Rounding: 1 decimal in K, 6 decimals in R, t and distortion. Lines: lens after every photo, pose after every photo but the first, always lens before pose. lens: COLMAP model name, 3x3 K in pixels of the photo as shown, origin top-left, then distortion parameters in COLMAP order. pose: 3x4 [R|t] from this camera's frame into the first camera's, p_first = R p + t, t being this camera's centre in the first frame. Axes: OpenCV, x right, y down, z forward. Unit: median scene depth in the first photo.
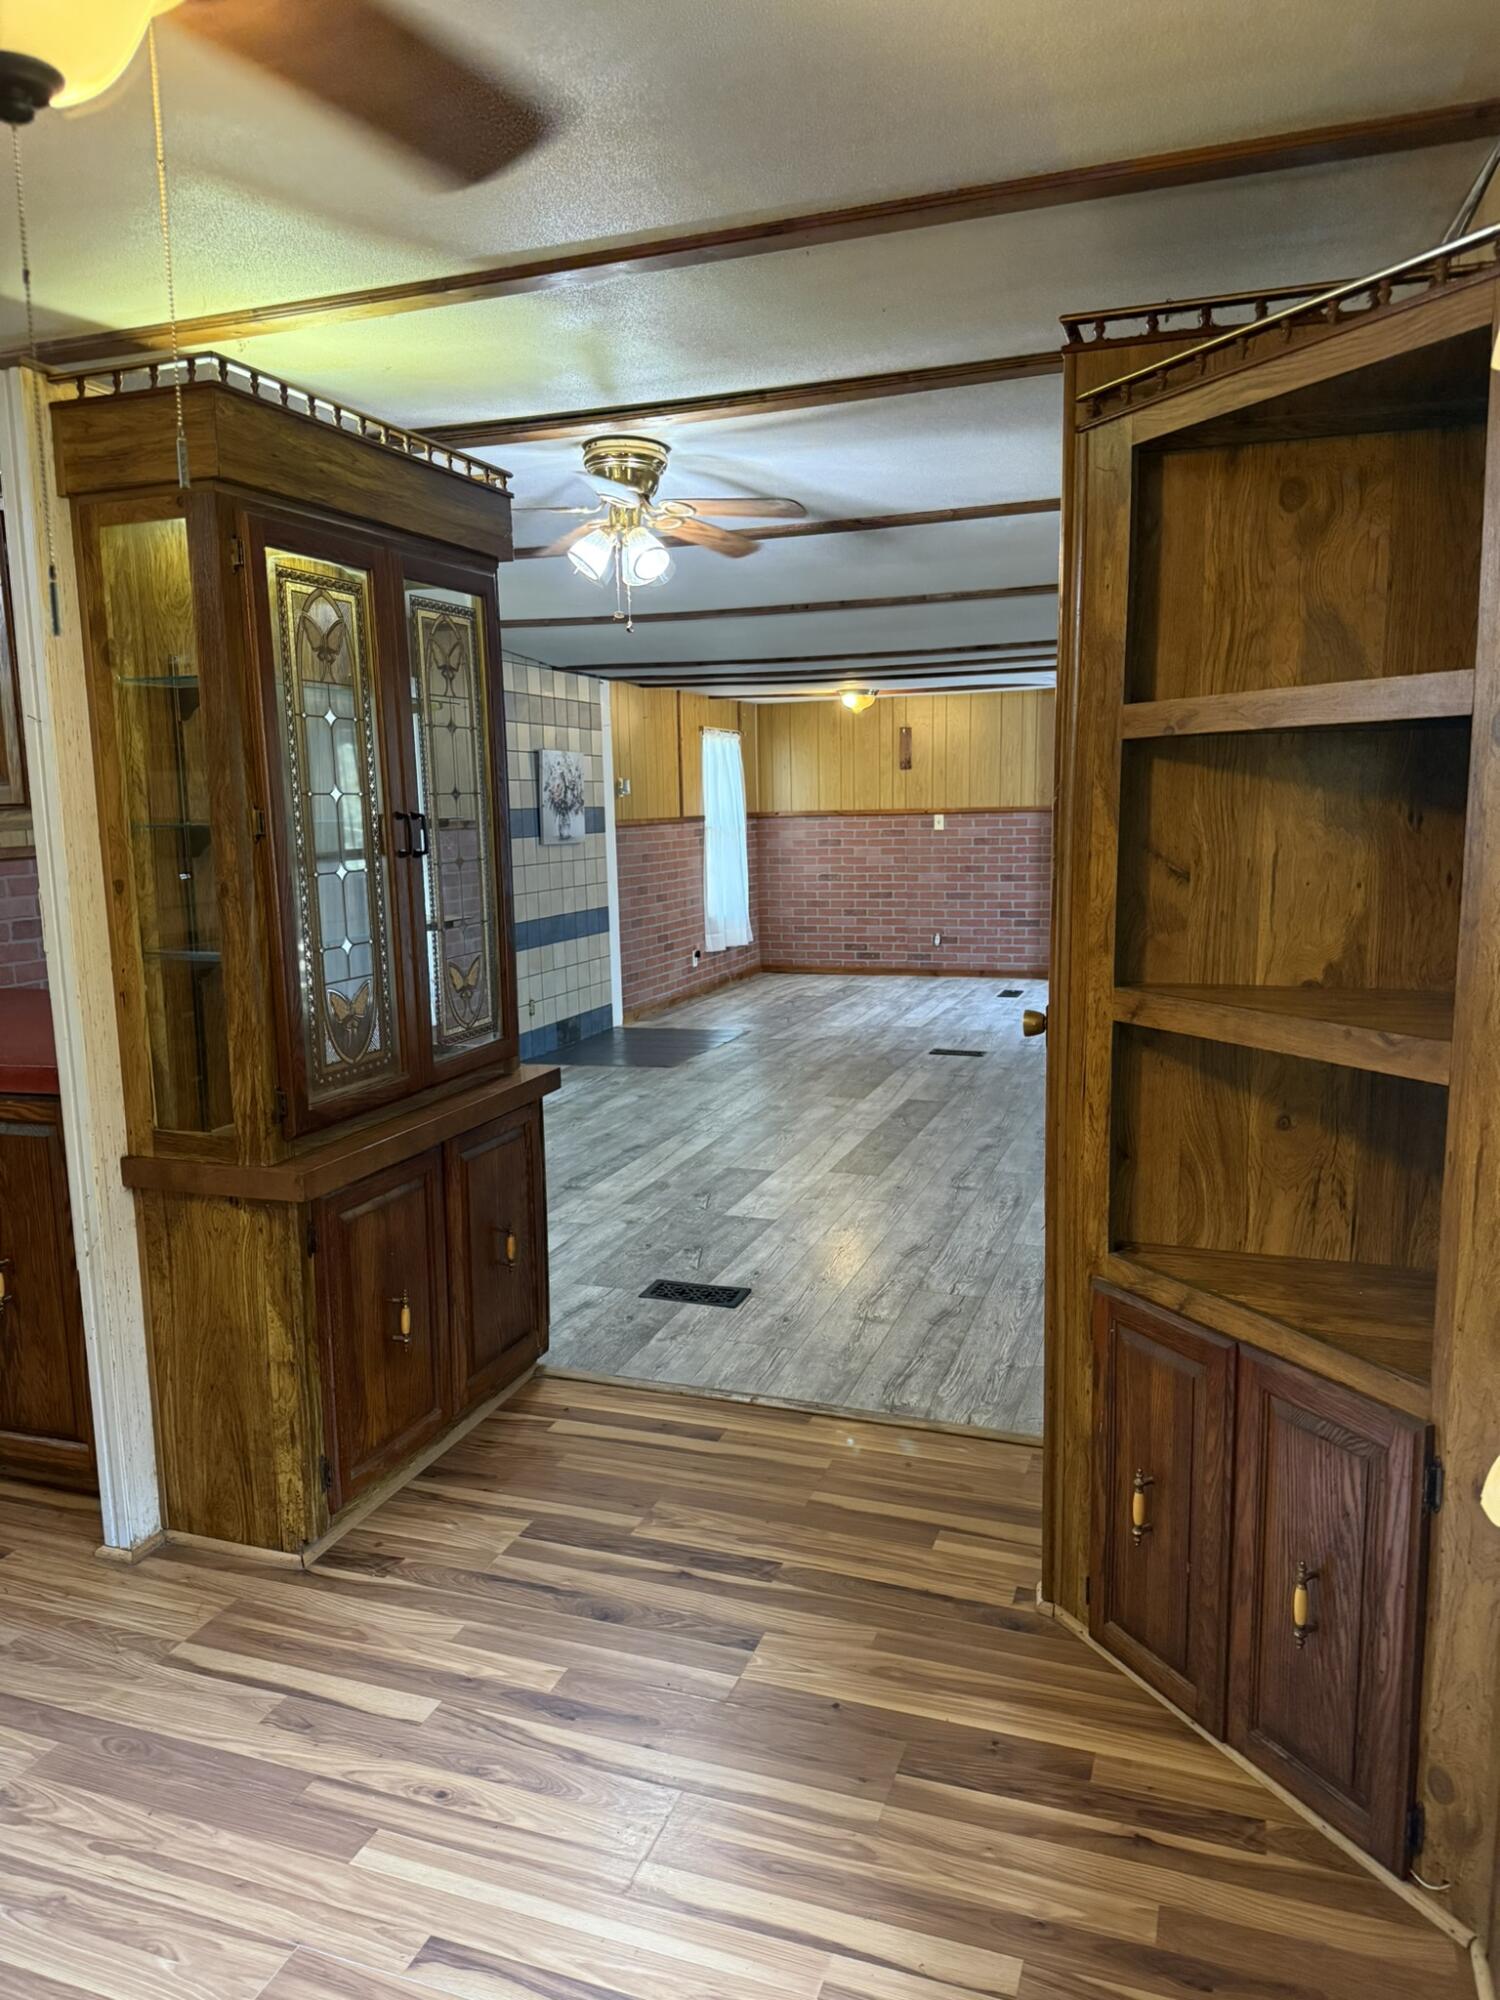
lens RADIAL K [[1403.0, 0, 745.3], [0, 1403.0, 1032.1], [0, 0, 1]] dist [0.064895, -0.090235]
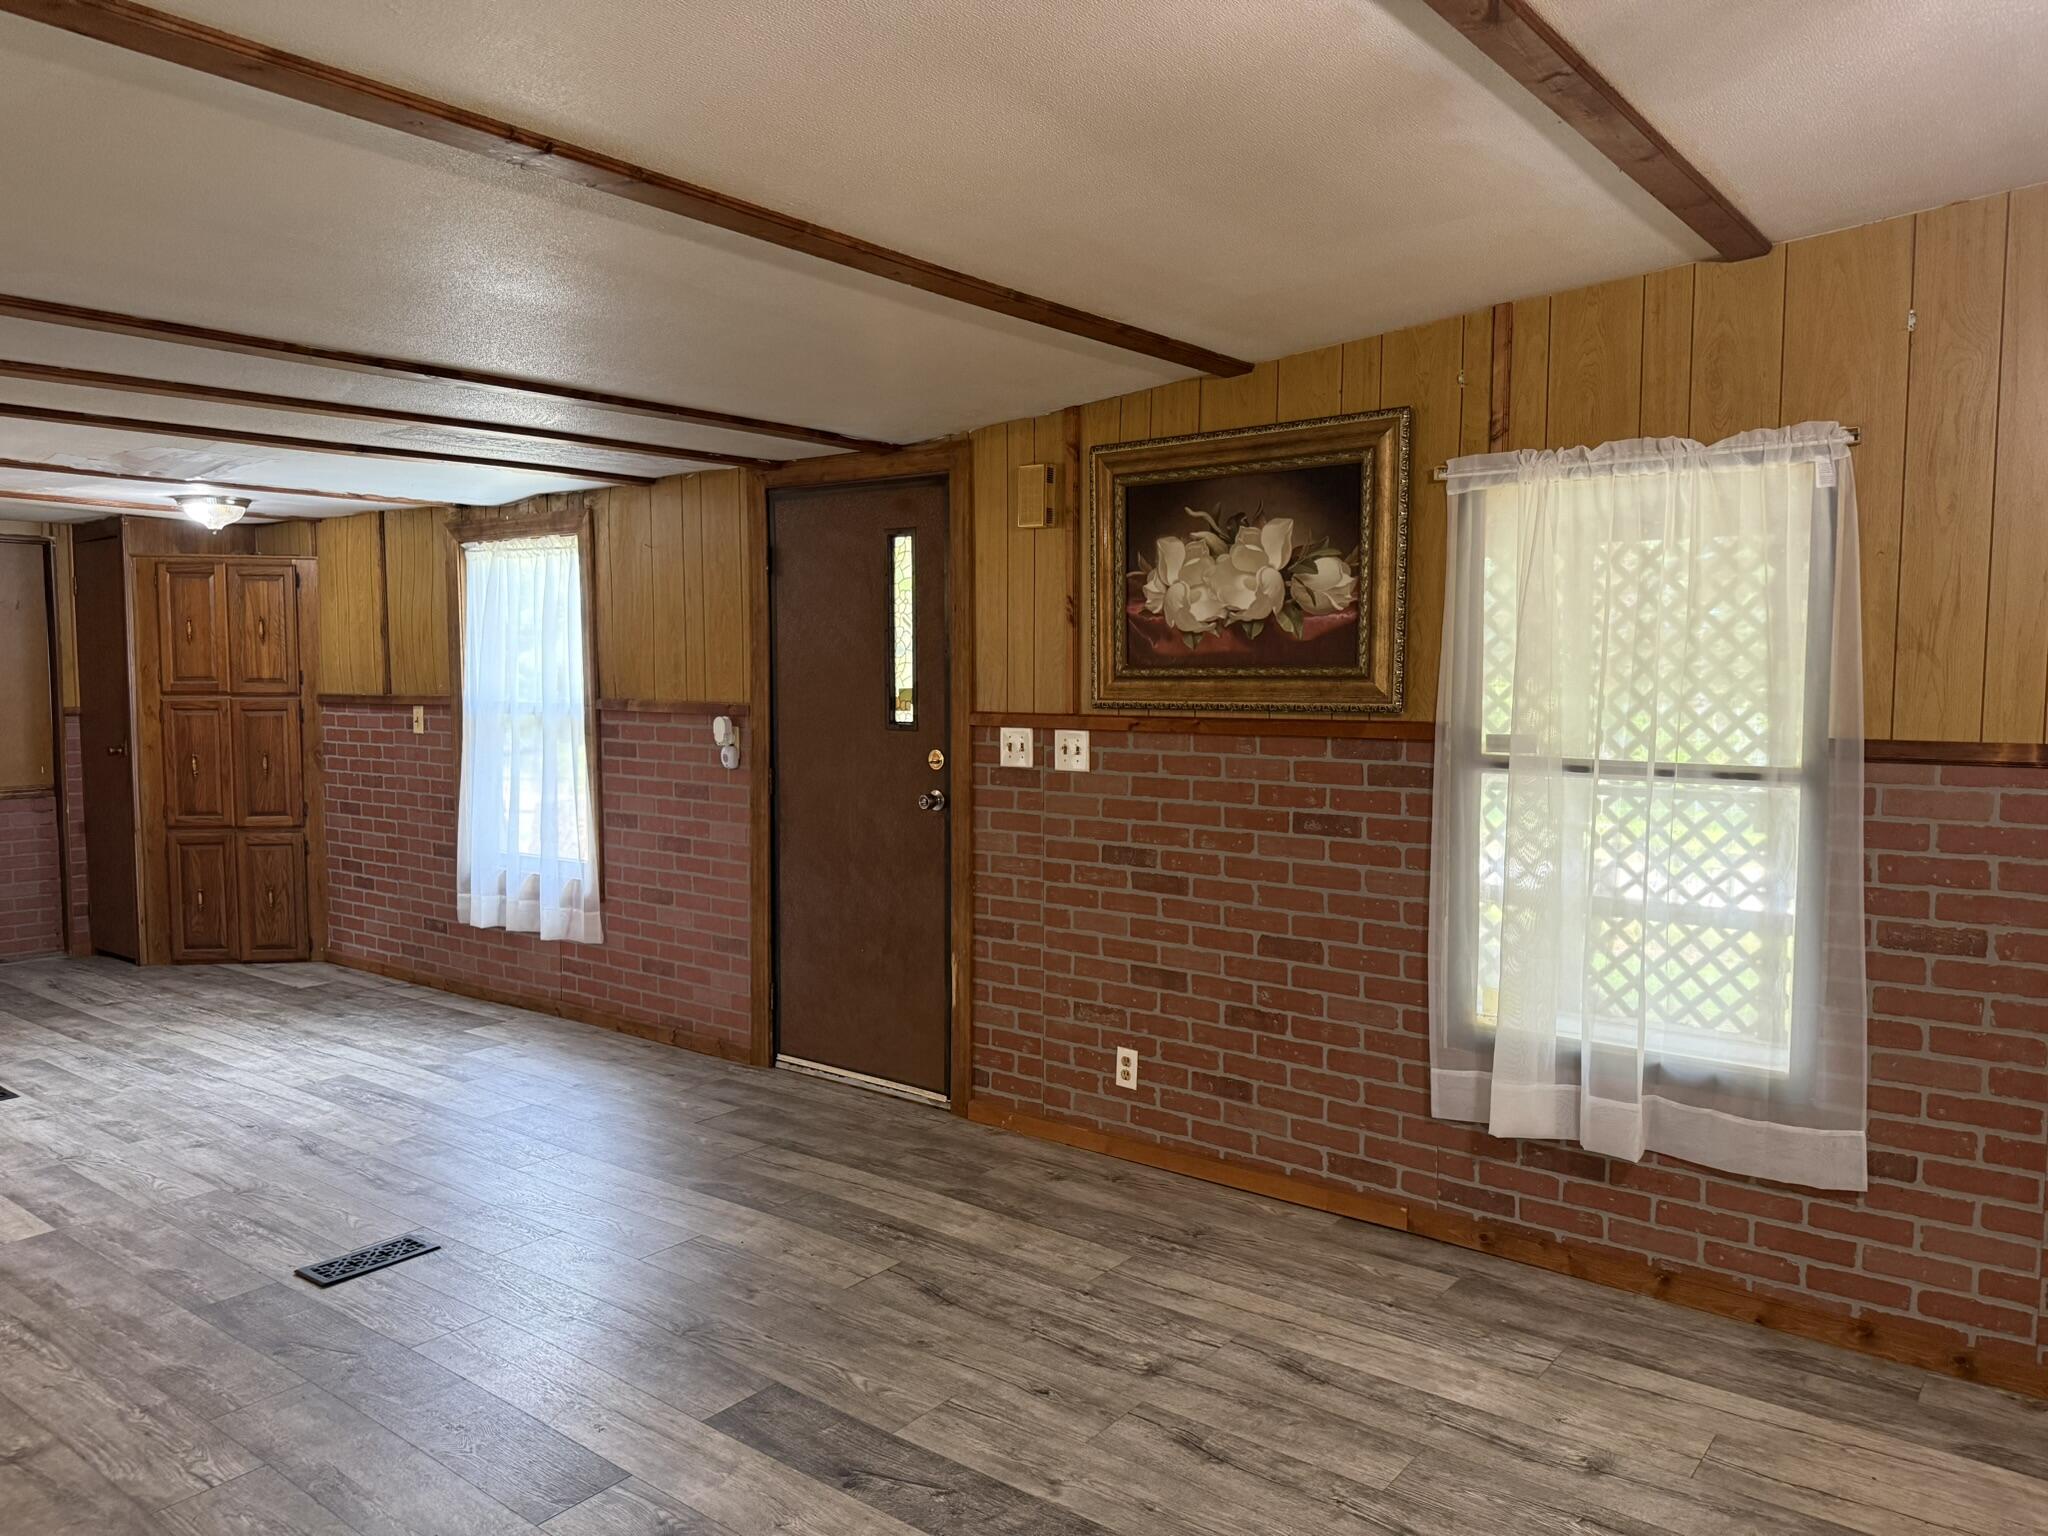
lens RADIAL K [[1436.6, 0, 1032.8], [0, 1436.6, 752.0], [0, 0, 1]] dist [0.064895, -0.090235]
pose [[0.310649, -0.042112, 0.949591, -0.183561], [0.151381, 0.988459, -0.005687, -0.094928], [-0.938393, 0.145517, 0.313439, 0.551685]]
